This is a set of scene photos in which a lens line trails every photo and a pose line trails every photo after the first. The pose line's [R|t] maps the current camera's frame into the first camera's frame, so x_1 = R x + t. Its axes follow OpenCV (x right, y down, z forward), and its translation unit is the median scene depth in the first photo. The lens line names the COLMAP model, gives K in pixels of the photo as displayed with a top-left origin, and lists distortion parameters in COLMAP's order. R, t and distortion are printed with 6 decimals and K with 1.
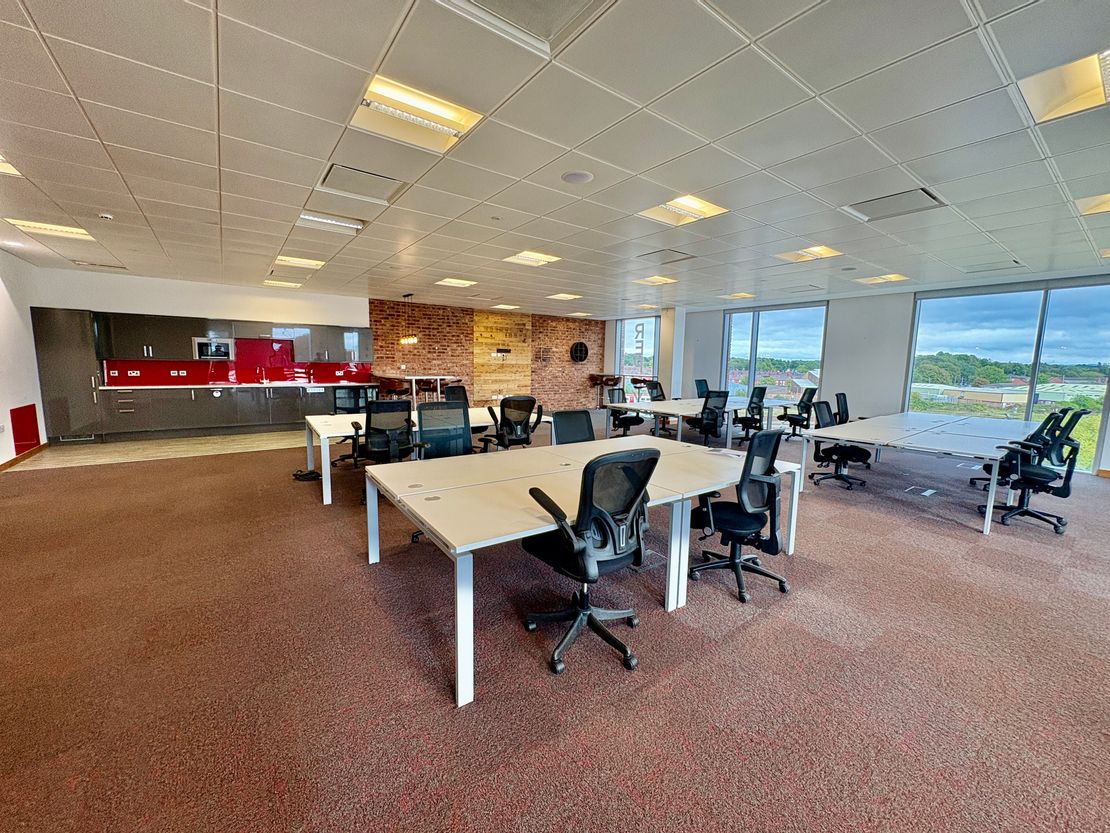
lens RADIAL K [[440.5, 0, 566.9], [0, 440.5, 415.8], [0, 0, 1]] dist [0.001583, 0.000210]
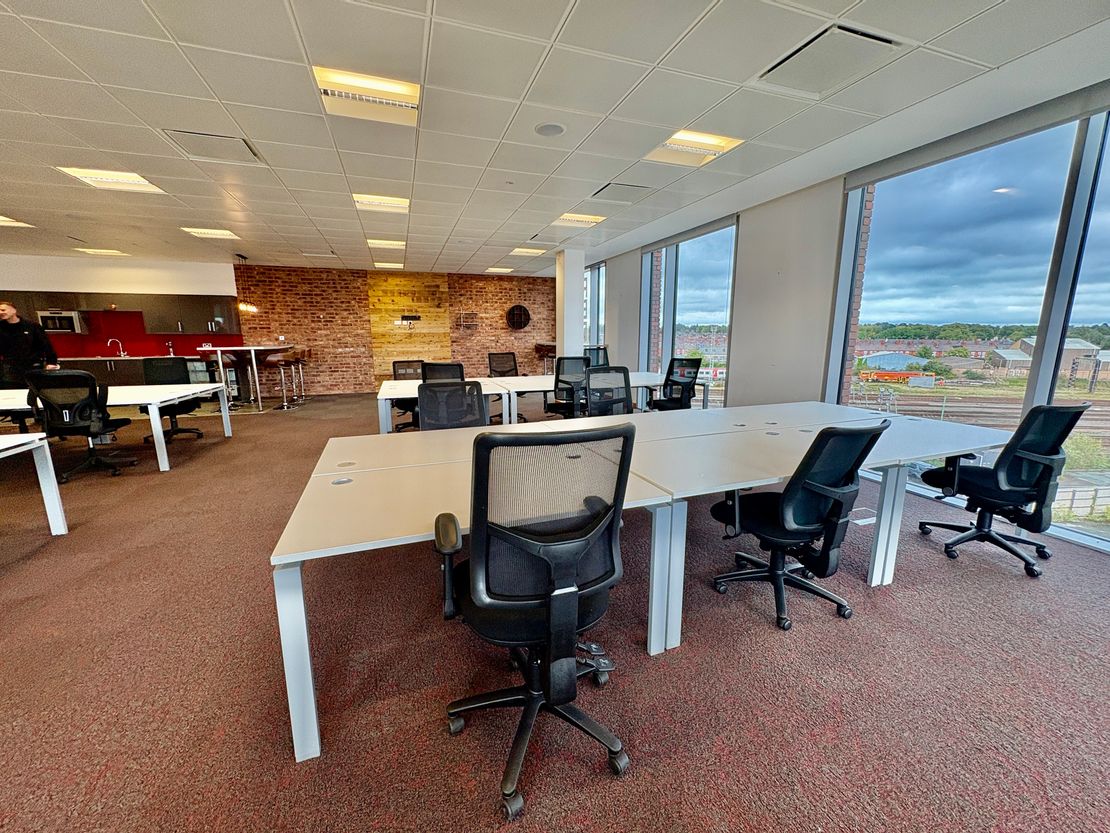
lens RADIAL K [[440.5, 0, 548.1], [0, 440.5, 416.8], [0, 0, 1]] dist [0.001583, 0.000210]
pose [[0.960980, 0.029800, -0.275008, 0.361086], [-0.012361, 0.997813, 0.064928, -0.011154], [0.276341, -0.058995, 0.959247, 0.220195]]
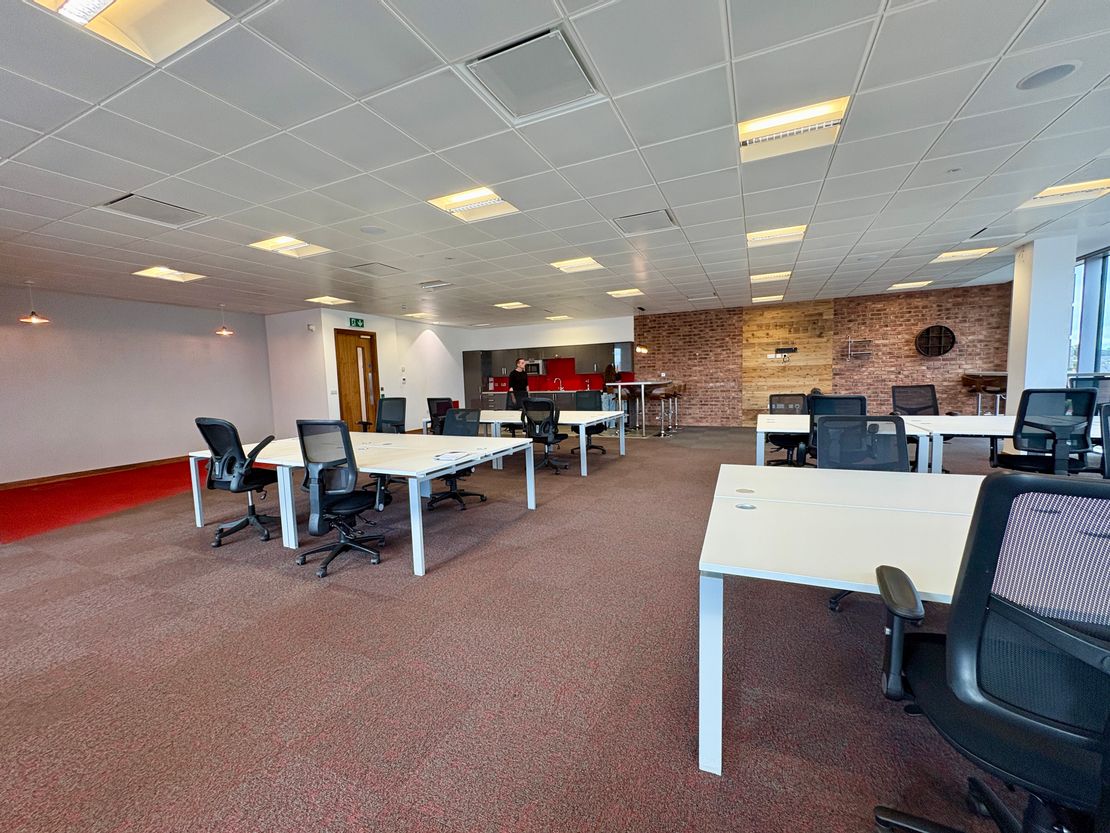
lens RADIAL K [[440.5, 0, 558.2], [0, 440.5, 416.8], [0, 0, 1]] dist [0.001583, 0.000210]
pose [[0.506720, 0.043573, -0.861009, 0.353476], [-0.060775, 0.998043, 0.014740, -0.008931], [0.859966, 0.044859, 0.508376, 0.213709]]
